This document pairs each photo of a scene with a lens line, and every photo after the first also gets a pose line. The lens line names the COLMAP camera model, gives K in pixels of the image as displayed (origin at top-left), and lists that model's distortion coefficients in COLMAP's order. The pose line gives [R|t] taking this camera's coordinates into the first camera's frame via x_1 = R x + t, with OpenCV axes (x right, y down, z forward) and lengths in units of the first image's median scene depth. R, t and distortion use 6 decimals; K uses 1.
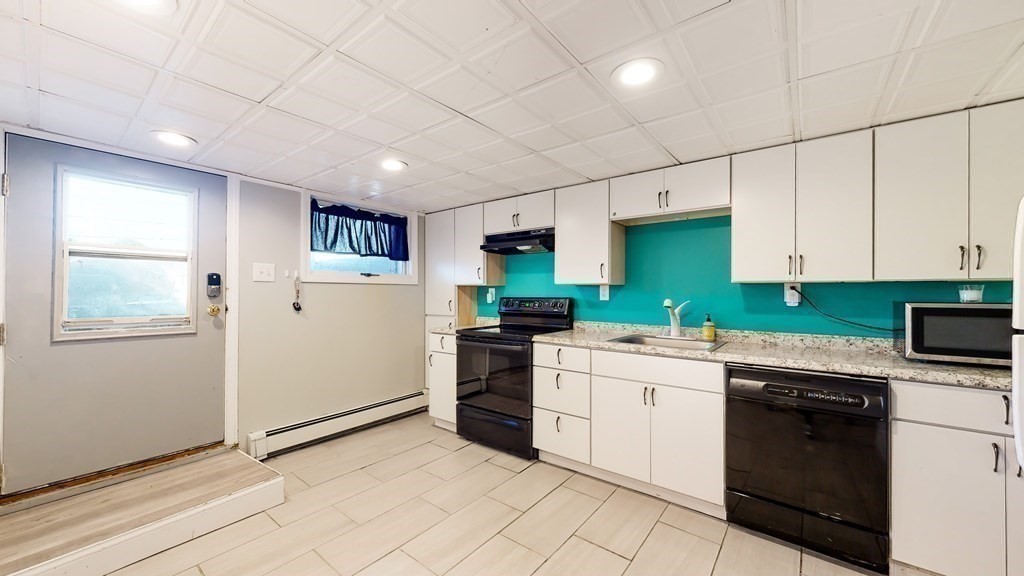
lens RADIAL K [[372.7, 0, 521.0], [0, 372.7, 289.1], [0, 0, 1]] dist [-0.000120, -0.000045]
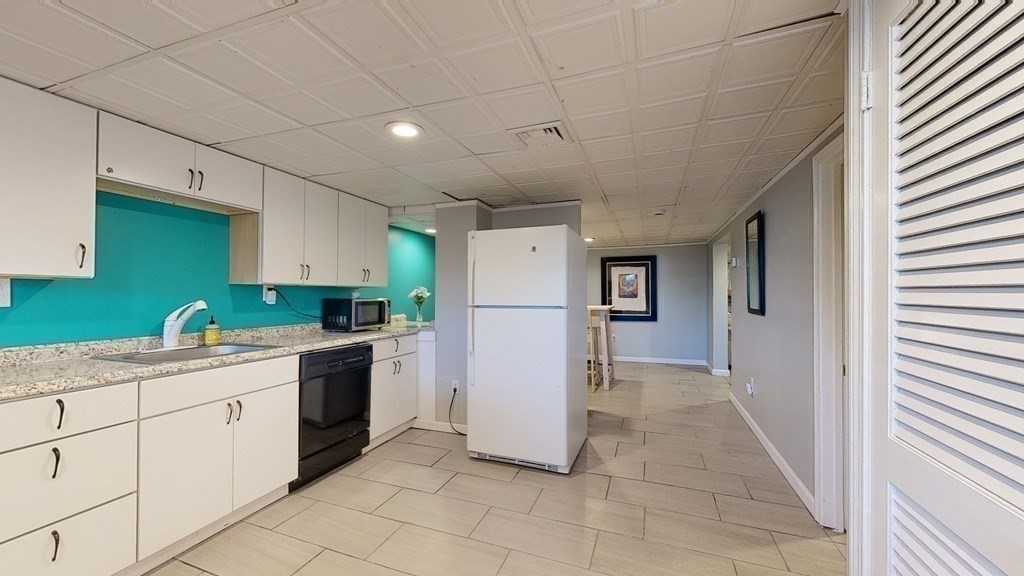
lens RADIAL K [[372.7, 0, 516.8], [0, 372.7, 291.2], [0, 0, 1]] dist [-0.000120, -0.000045]
pose [[-0.302640, 0.006411, 0.953083, -0.671783], [-0.009132, 0.999912, -0.009626, 0.007783], [-0.953061, -0.011616, -0.302555, 0.620491]]
